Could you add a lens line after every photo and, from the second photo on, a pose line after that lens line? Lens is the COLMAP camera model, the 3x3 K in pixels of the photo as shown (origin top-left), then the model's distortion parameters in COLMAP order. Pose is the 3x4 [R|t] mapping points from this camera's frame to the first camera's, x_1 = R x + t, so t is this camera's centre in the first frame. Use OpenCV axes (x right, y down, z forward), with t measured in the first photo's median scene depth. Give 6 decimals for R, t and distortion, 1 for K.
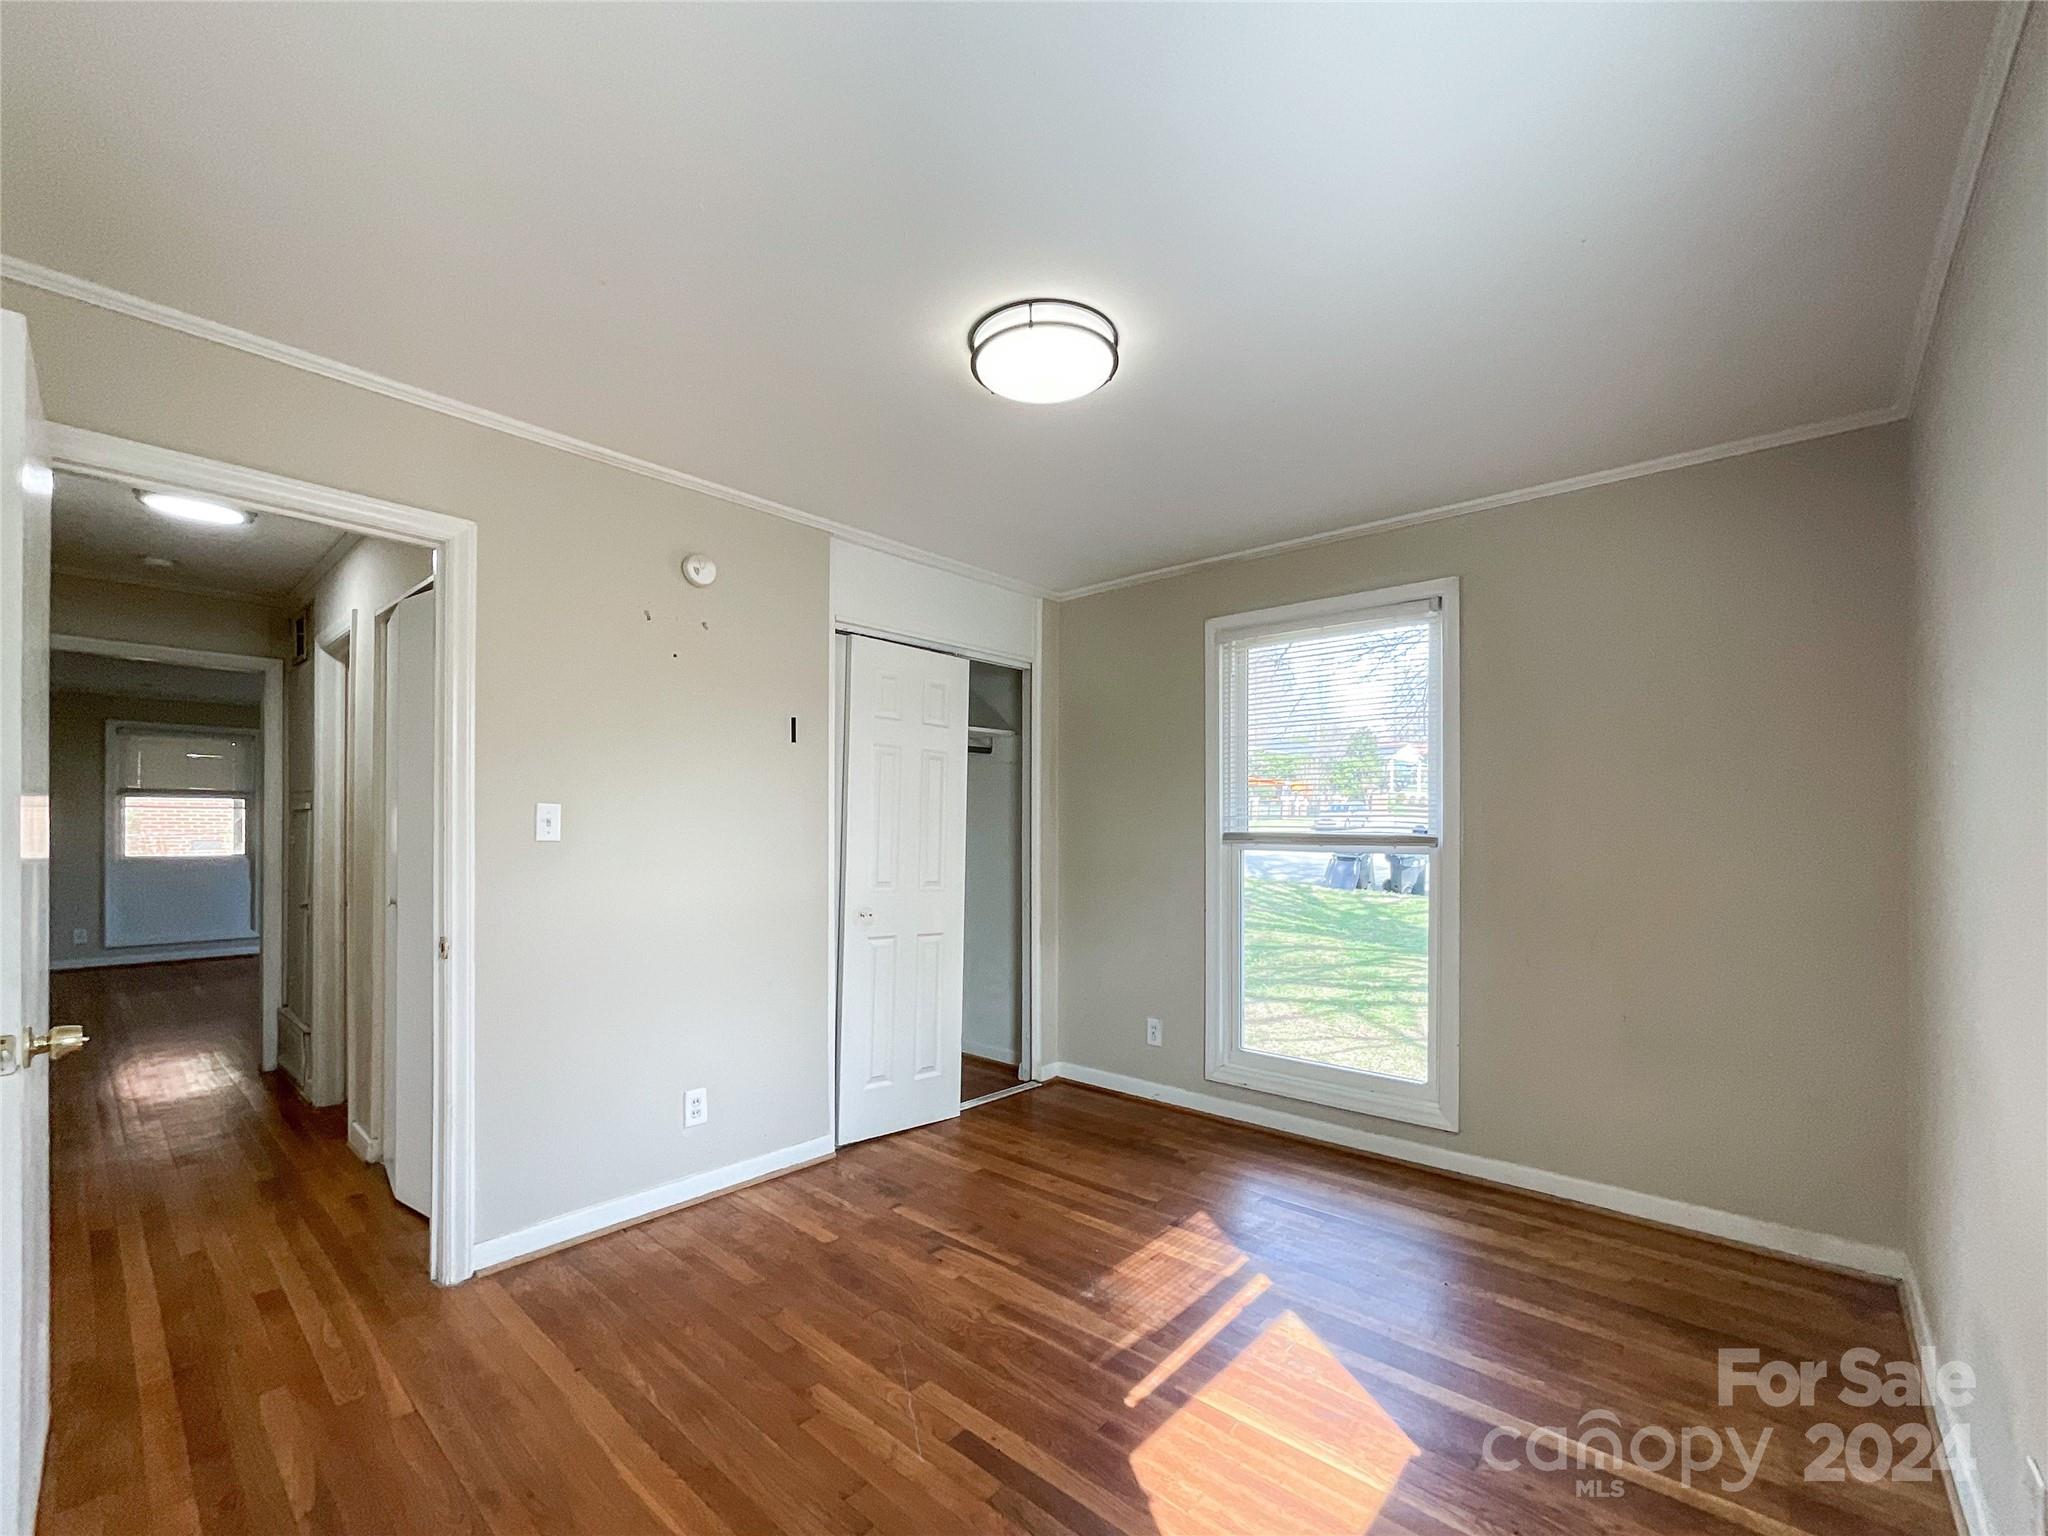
lens RADIAL K [[847.7, 0, 1021.6], [0, 847.7, 835.5], [0, 0, 1]] dist [-0.022529, 0.000202]
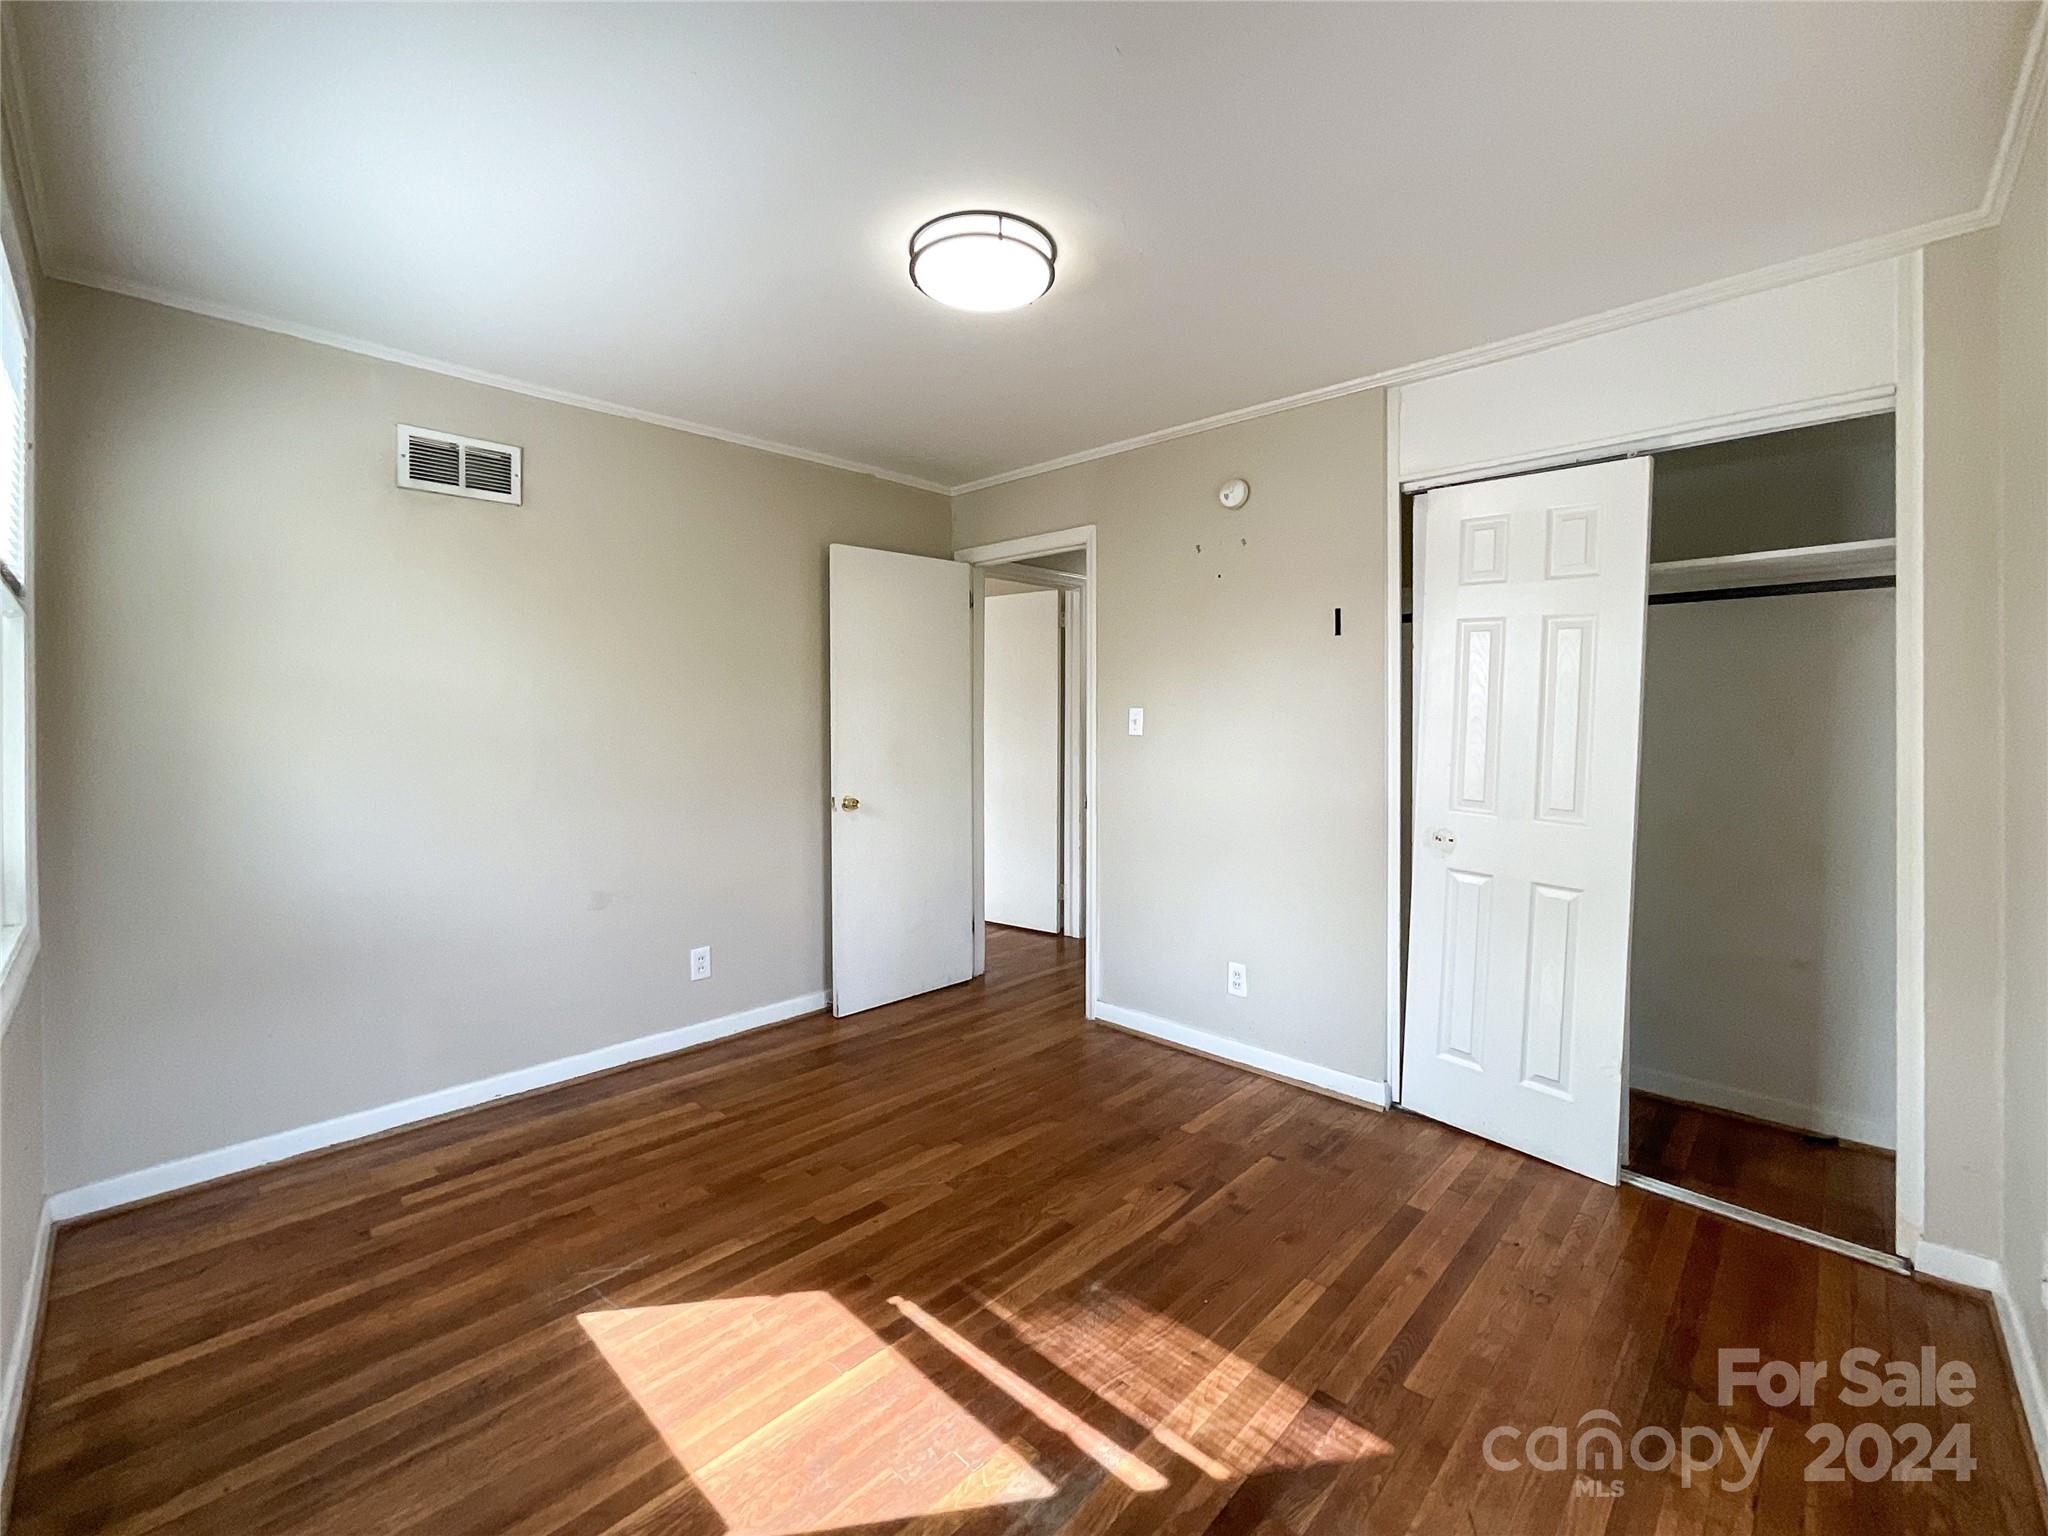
lens RADIAL K [[847.7, 0, 1033.4], [0, 847.7, 723.7], [0, 0, 1]] dist [-0.022529, 0.000202]
pose [[-0.026535, 0.006767, -0.999625, 0.830986], [-0.006801, 0.999953, 0.006949, -0.021323], [0.999625, 0.006983, -0.026488, 0.870075]]
